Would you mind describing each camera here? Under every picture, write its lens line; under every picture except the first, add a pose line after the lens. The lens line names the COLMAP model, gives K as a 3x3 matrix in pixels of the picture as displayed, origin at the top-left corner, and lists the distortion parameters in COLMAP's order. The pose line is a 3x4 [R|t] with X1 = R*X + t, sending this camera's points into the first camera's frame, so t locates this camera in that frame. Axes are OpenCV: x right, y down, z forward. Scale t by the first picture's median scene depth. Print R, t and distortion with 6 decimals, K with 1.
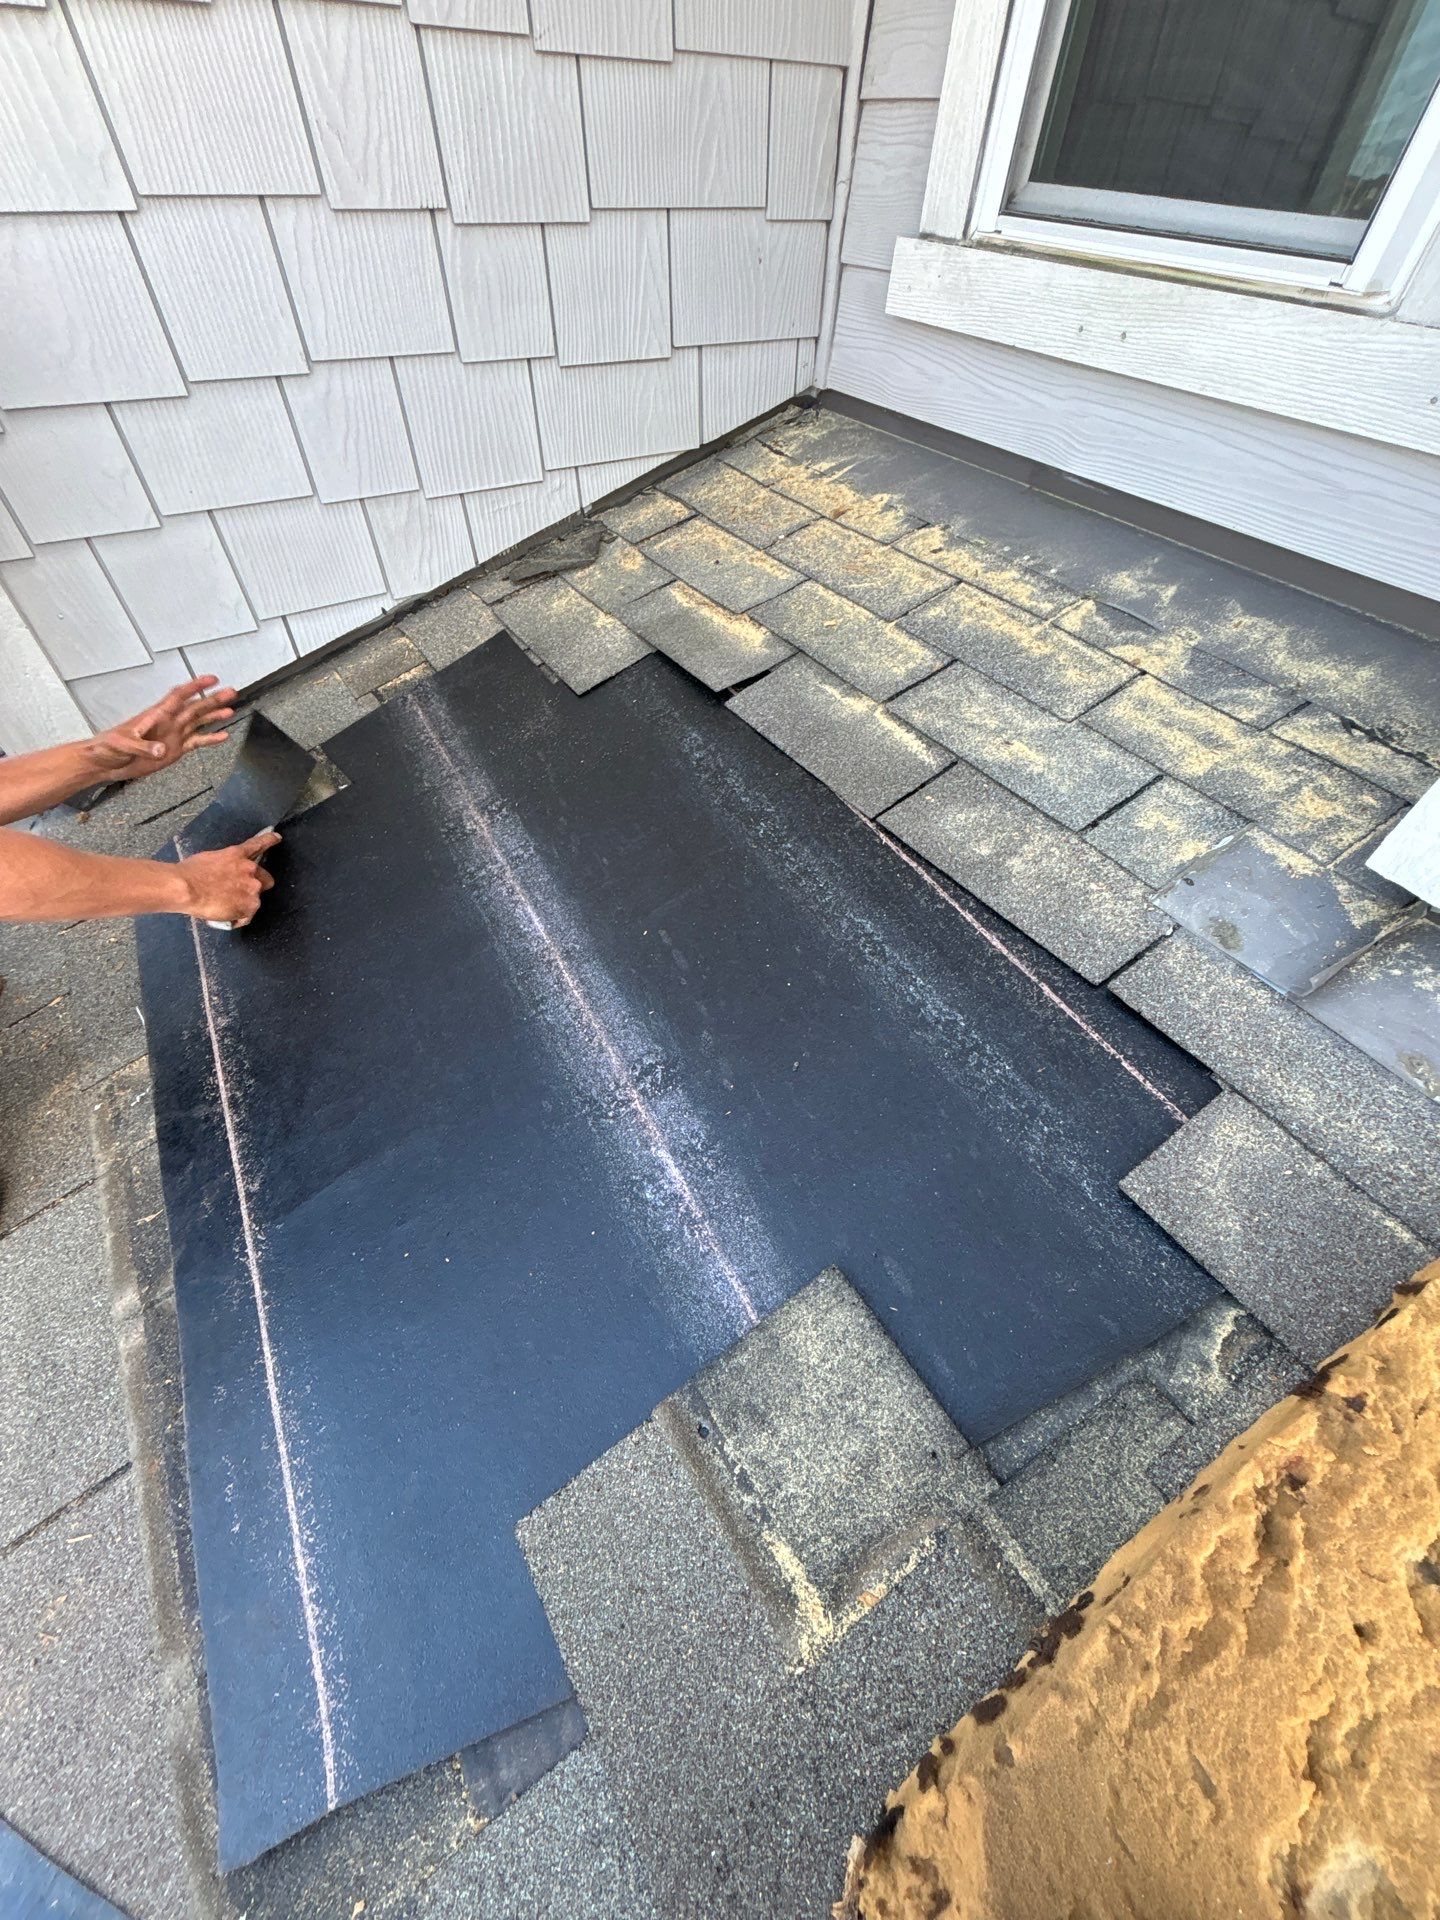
lens RADIAL K [[768.8, 0, 721.9], [0, 768.8, 963.6], [0, 0, 1]] dist [0.007314, -0.004542]
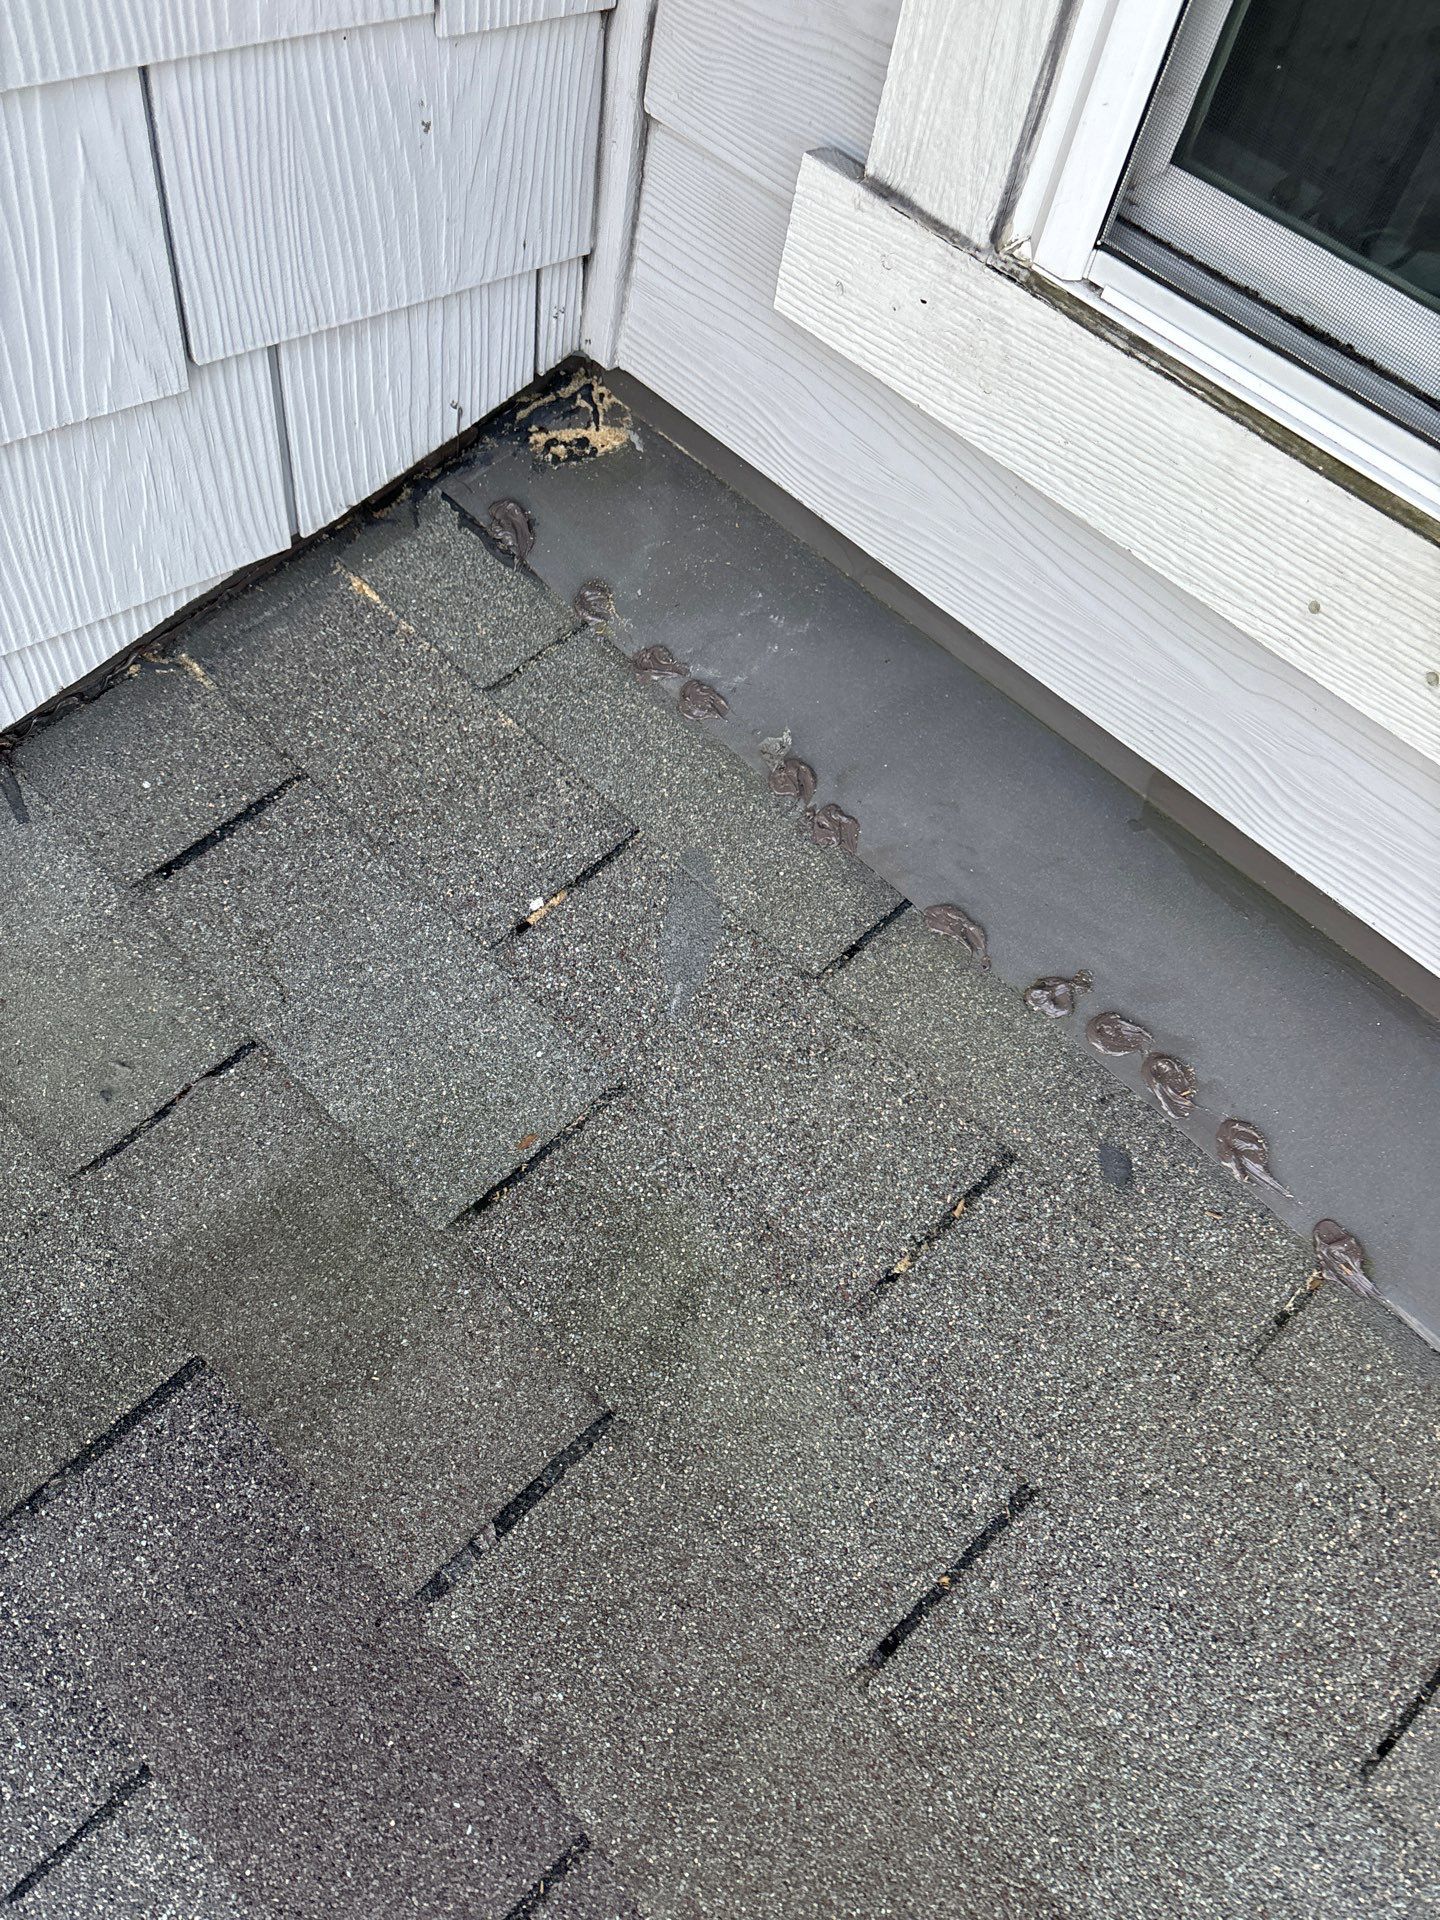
lens RADIAL K [[1439.7, 0, 712.1], [0, 1439.7, 939.0], [0, 0, 1]] dist [0.042229, -0.062154]
pose [[0.978560, -0.068311, 0.194302, 0.026707], [0.051418, 0.994550, 0.090702, -0.696853], [-0.199439, -0.078766, 0.976740, 0.331872]]
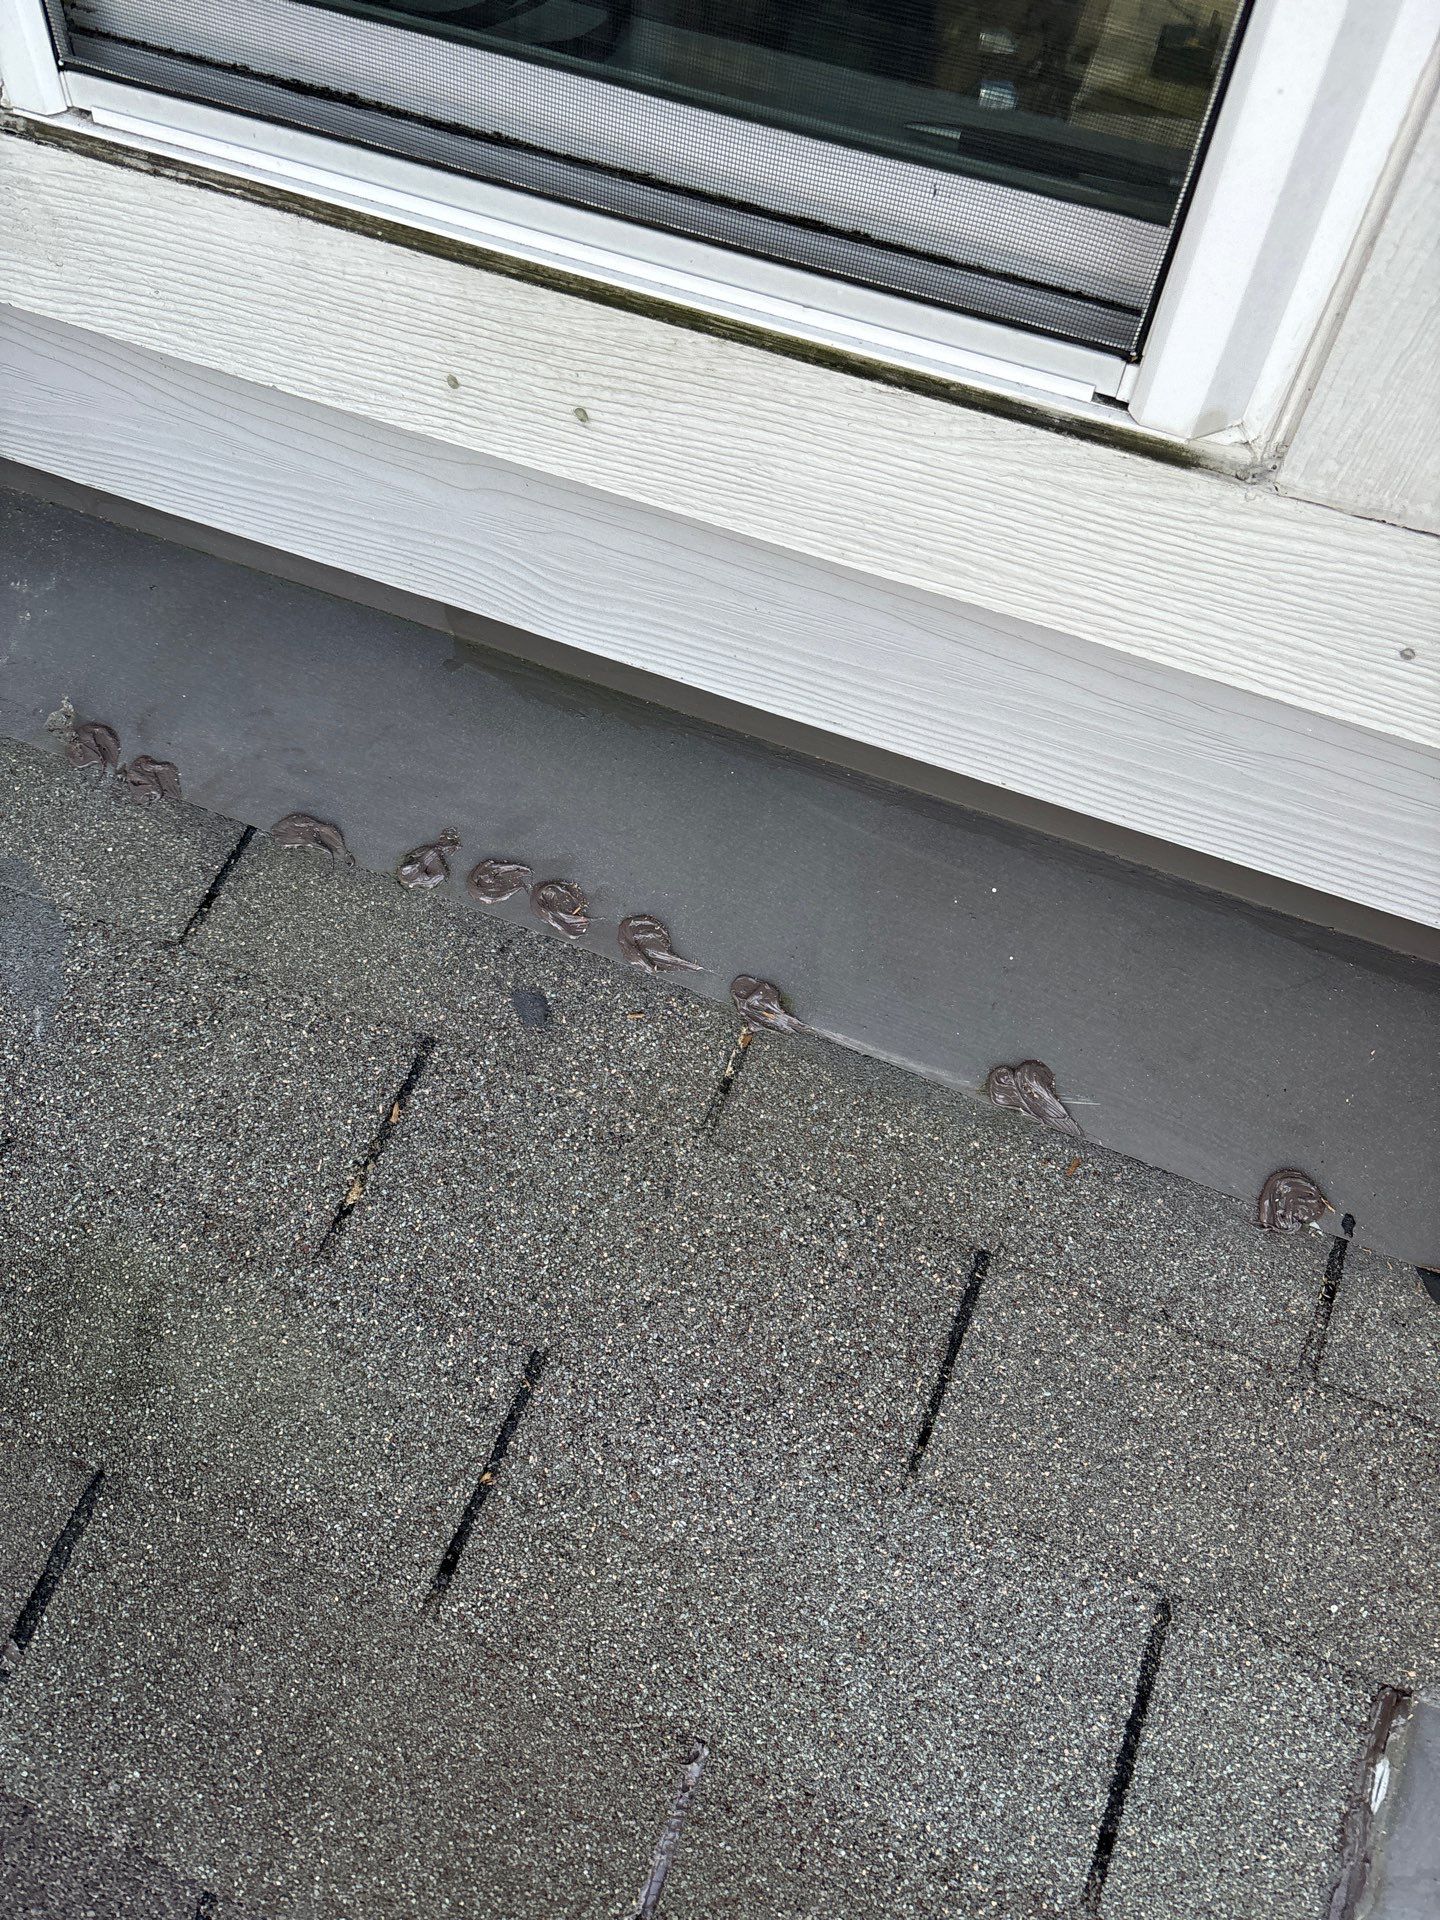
lens RADIAL K [[1449.1, 0, 721.0], [0, 1449.1, 966.0], [0, 0, 1]] dist [0.030262, -0.046503]
pose [[0.823445, -0.445611, 0.351240, 0.200636], [0.397024, 0.894762, 0.204385, -0.630877], [-0.405353, -0.028849, 0.913705, 0.312658]]
